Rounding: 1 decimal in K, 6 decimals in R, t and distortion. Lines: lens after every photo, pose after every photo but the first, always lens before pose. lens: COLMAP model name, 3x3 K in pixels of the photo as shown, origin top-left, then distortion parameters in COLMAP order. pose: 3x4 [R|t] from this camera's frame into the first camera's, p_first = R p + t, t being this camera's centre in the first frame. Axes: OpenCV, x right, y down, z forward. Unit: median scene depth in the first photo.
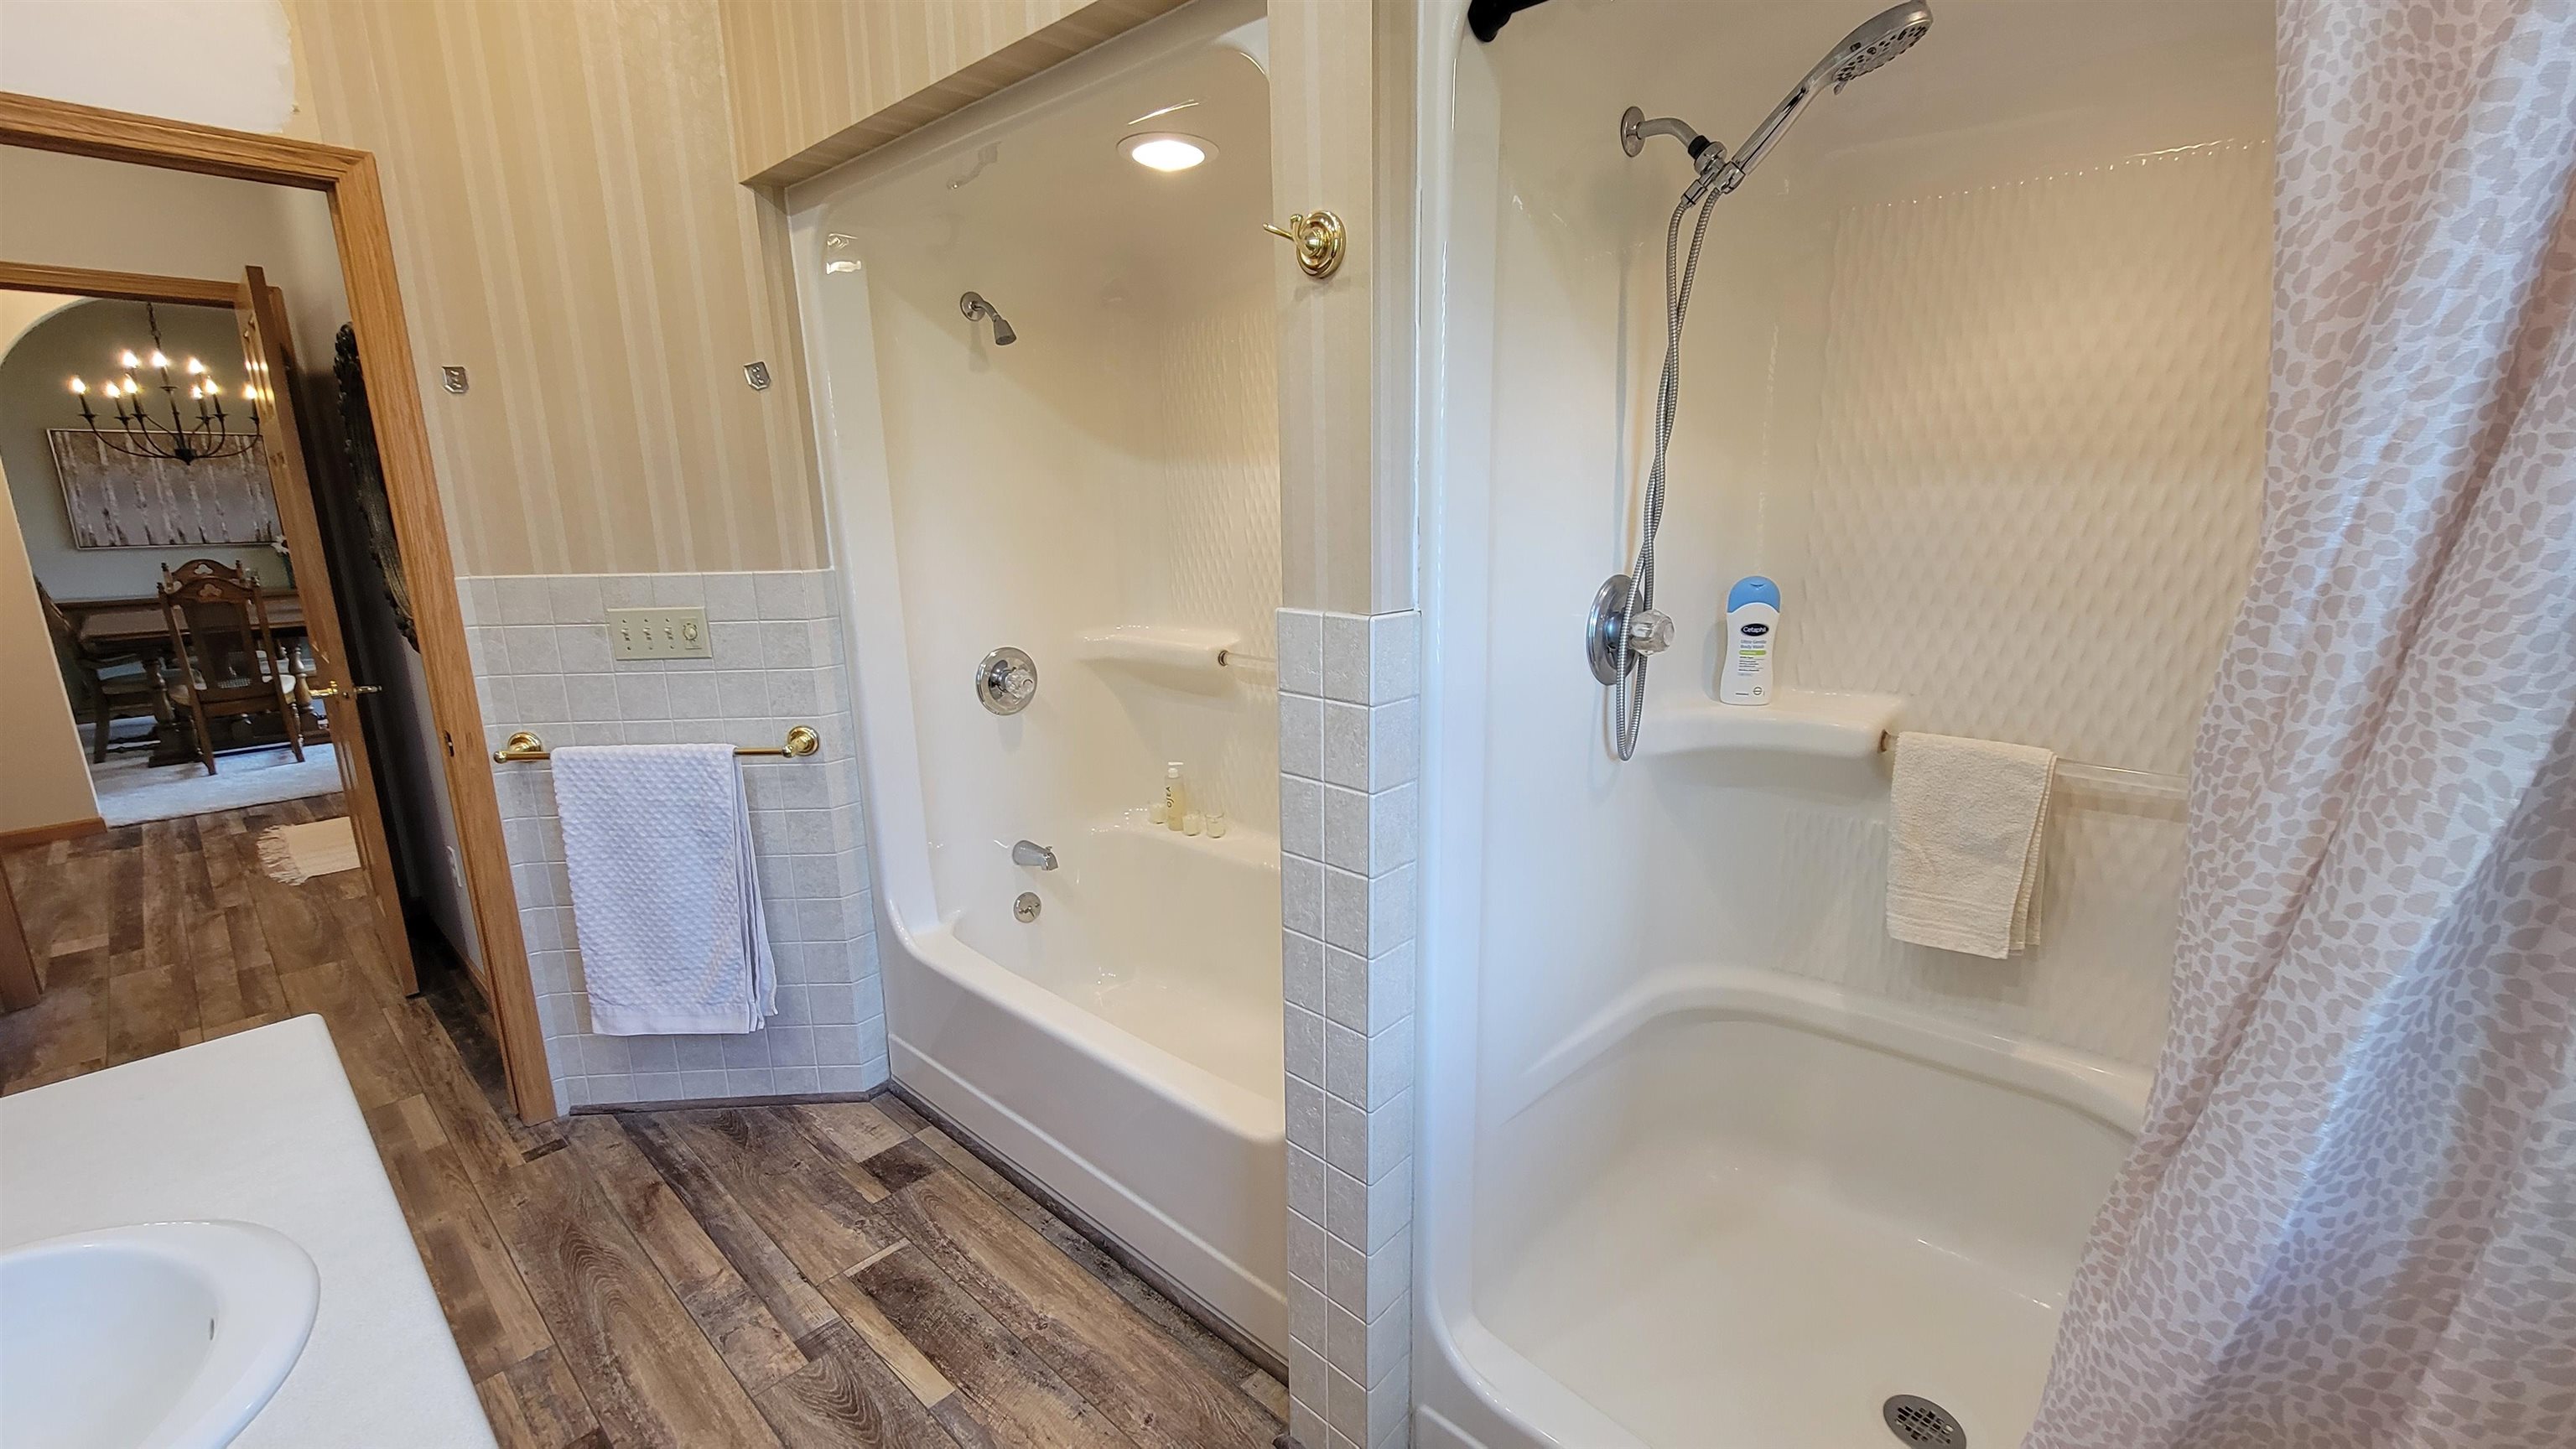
lens RADIAL K [[1050.3, 0, 1288.0], [0, 1050.3, 724.5], [0, 0, 1]] dist [-0.000711, -0.000476]
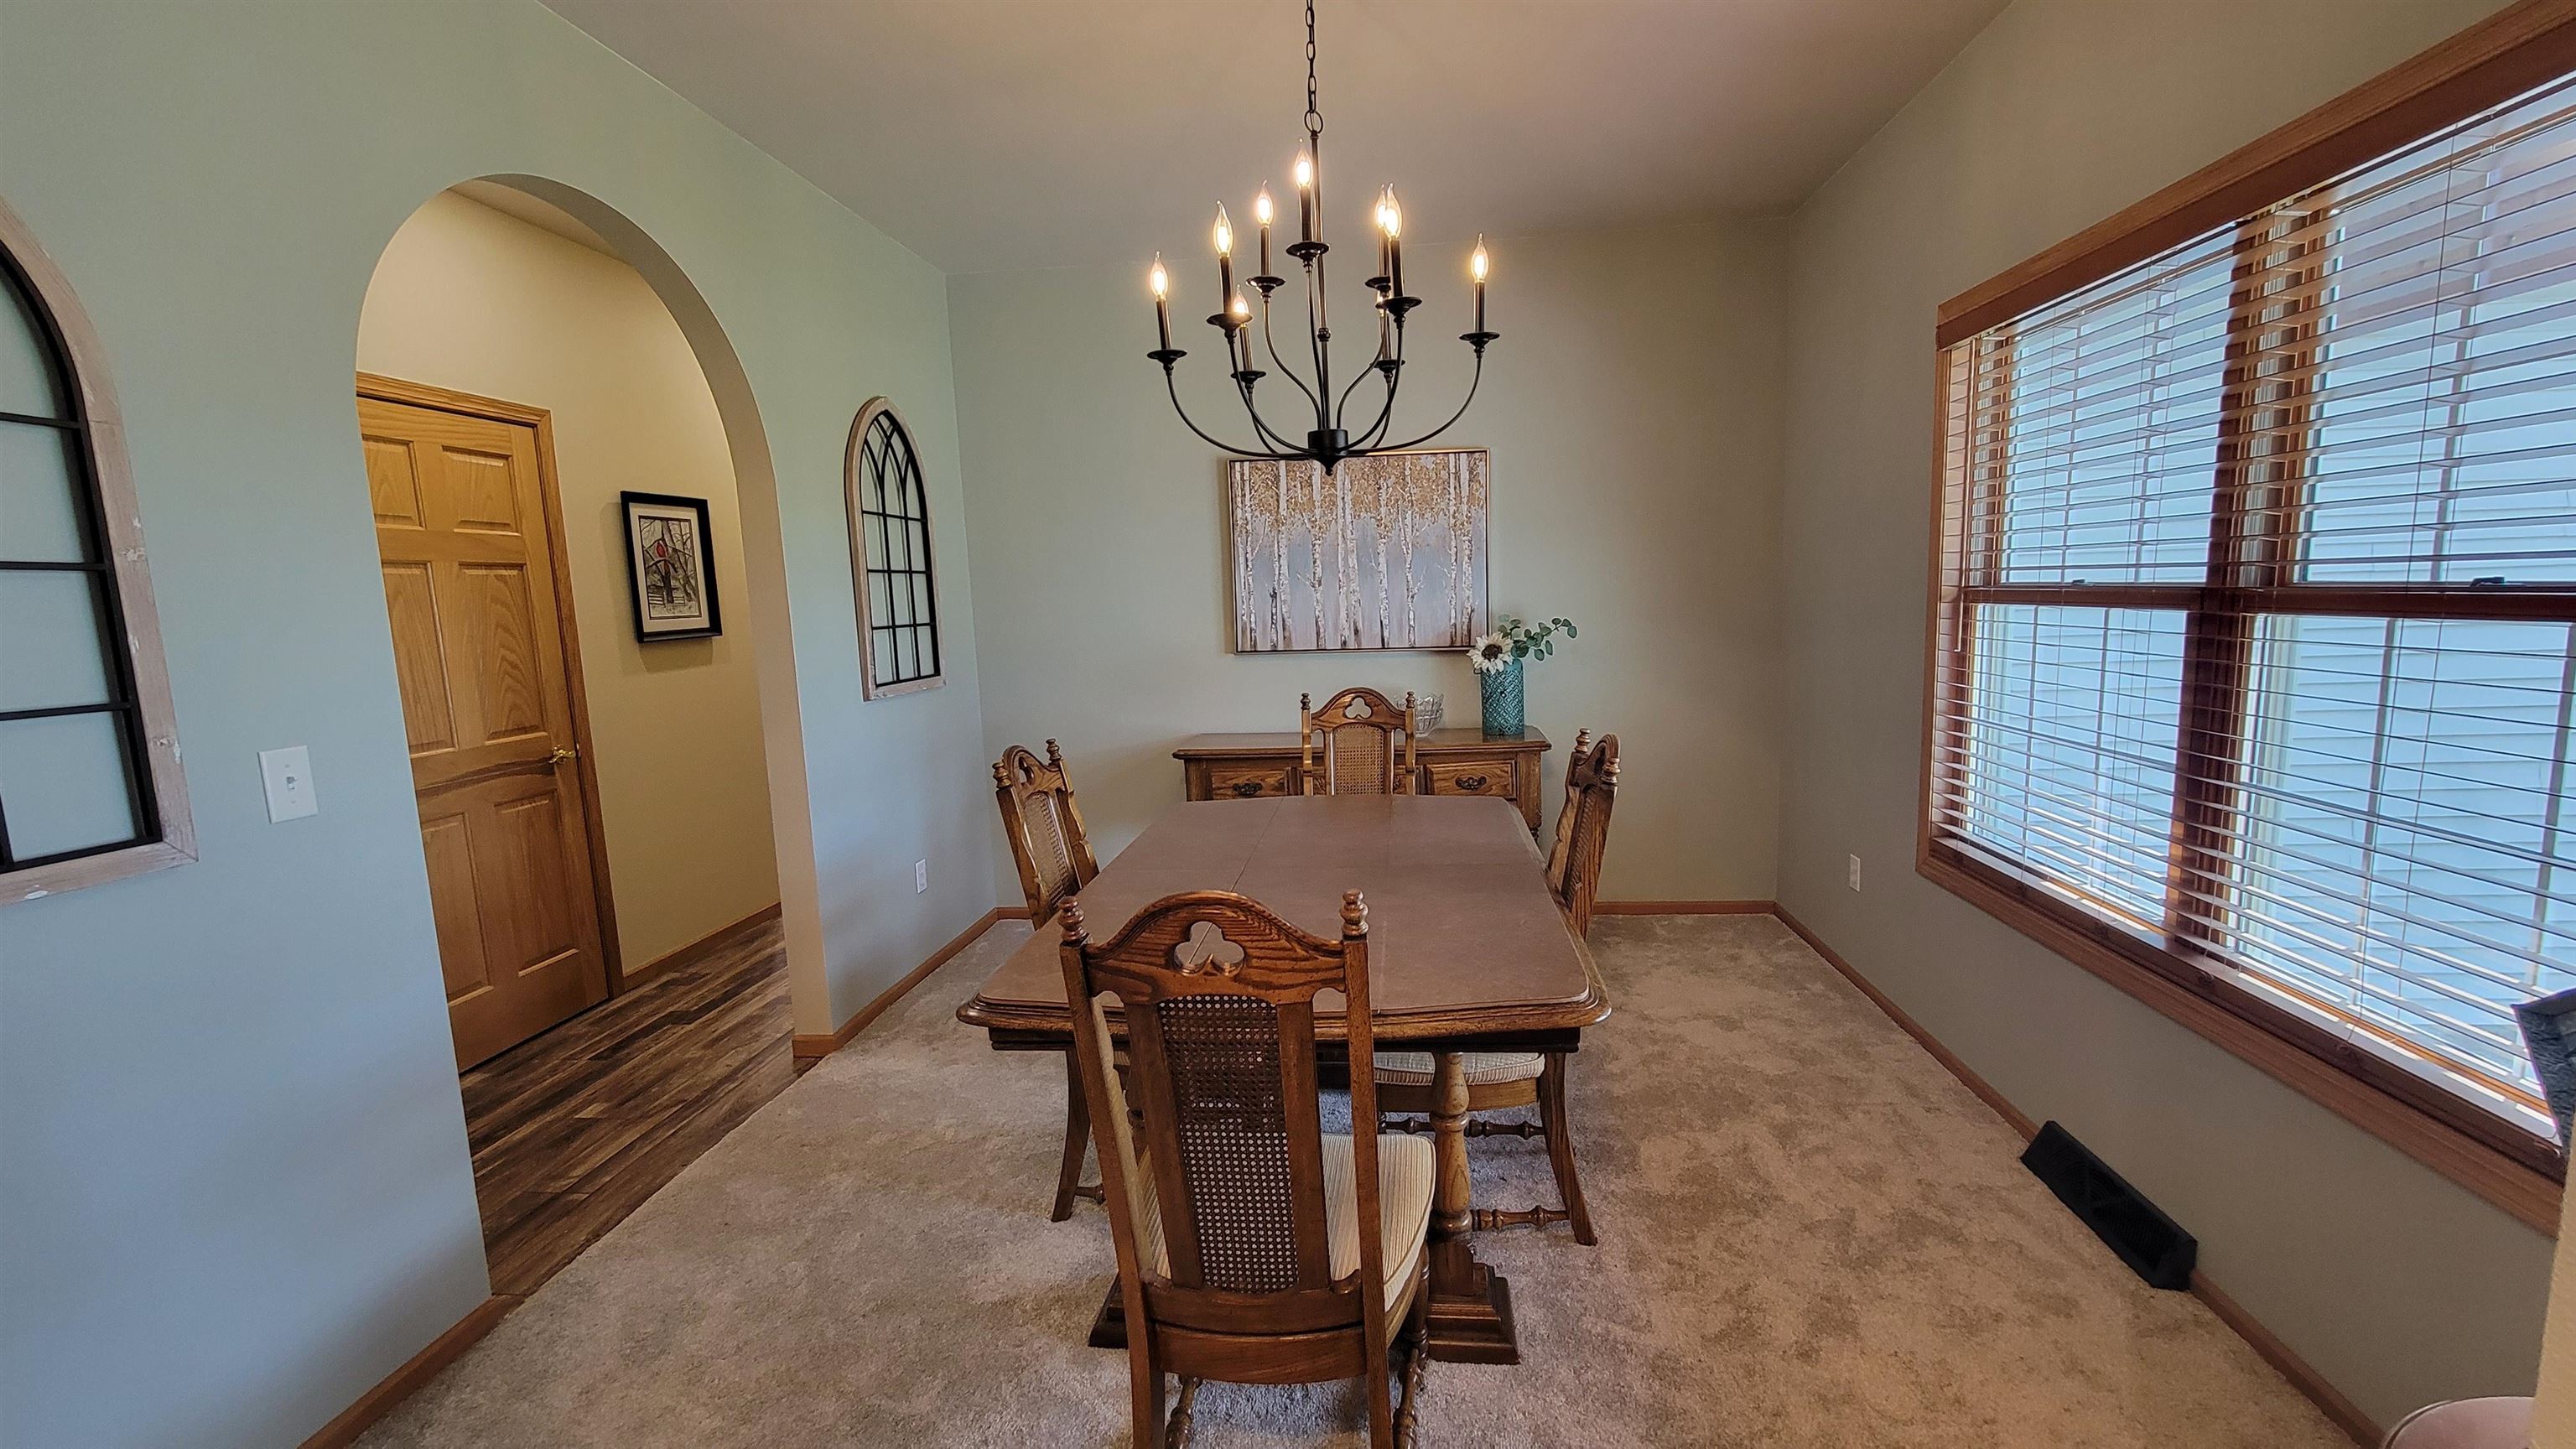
lens RADIAL K [[1050.3, 0, 1288.0], [0, 1050.3, 724.5], [0, 0, 1]] dist [-0.000711, -0.000476]
pose [[0.587414, 0.098039, -0.803326, -0.632366], [-0.153711, 0.988082, 0.008189, -0.134596], [0.794555, 0.118670, 0.595483, 0.656647]]
